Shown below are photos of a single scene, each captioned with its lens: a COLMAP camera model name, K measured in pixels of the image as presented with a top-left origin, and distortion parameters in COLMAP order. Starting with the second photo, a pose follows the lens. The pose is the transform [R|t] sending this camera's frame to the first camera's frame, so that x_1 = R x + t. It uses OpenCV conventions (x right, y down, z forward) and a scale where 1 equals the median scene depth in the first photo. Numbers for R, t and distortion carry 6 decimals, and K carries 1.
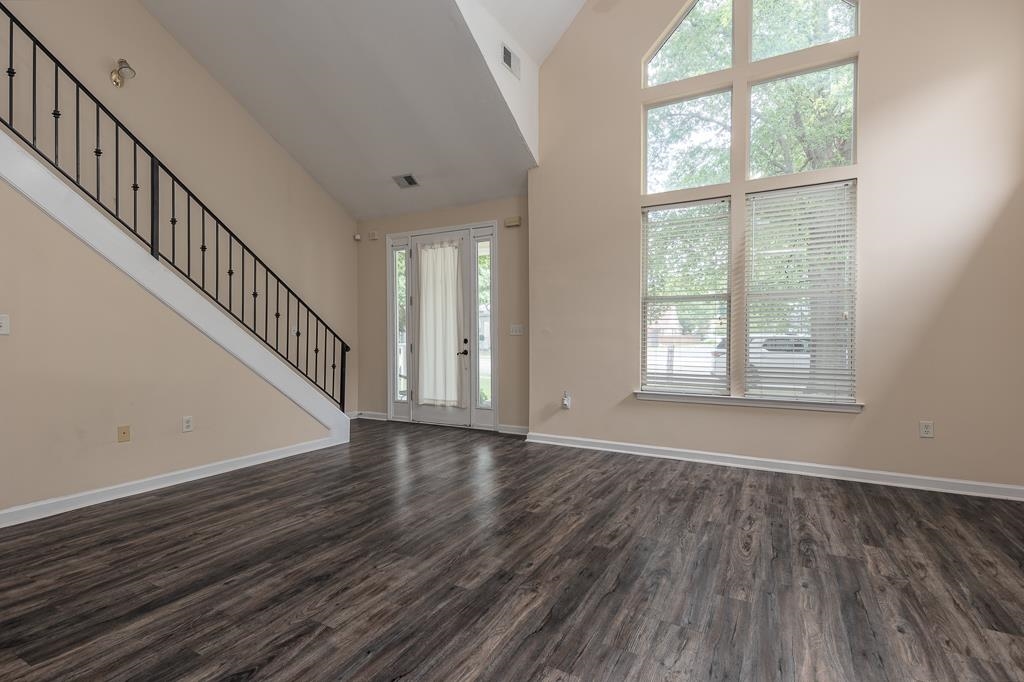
lens RADIAL K [[492.2, 0, 508.9], [0, 492.2, 336.0], [0, 0, 1]] dist [0.026054, -0.000664]
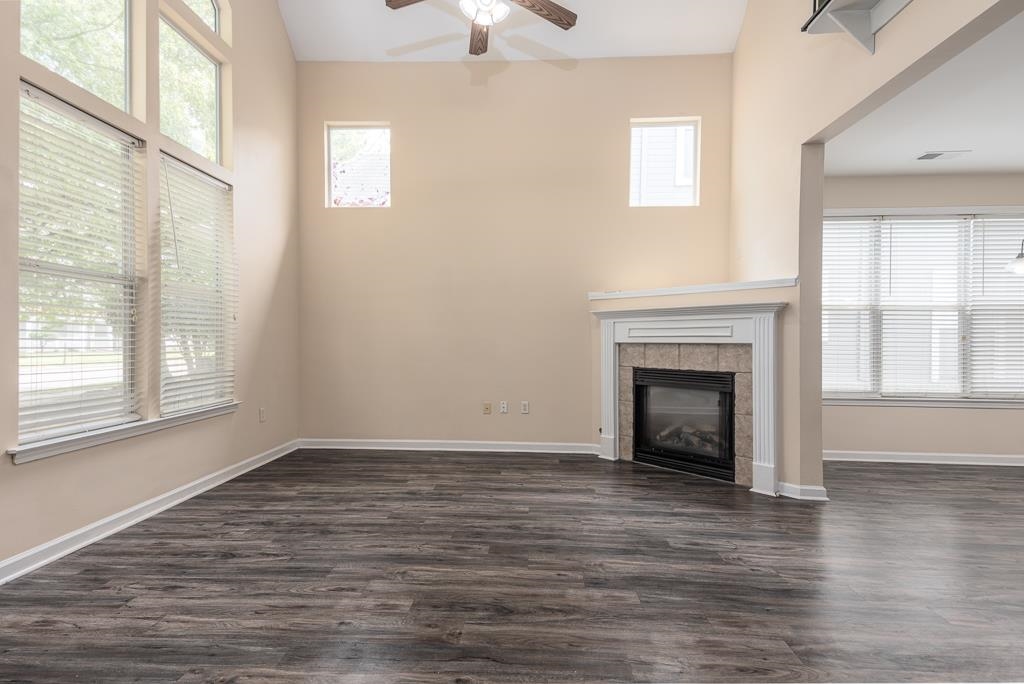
lens RADIAL K [[492.2, 0, 507.7], [0, 492.2, 346.5], [0, 0, 1]] dist [0.026054, -0.000664]
pose [[-0.433267, -0.015240, 0.901137, -0.610466], [-0.006971, 0.999884, 0.013559, -0.001078], [-0.901239, -0.000407, -0.433323, 1.177442]]
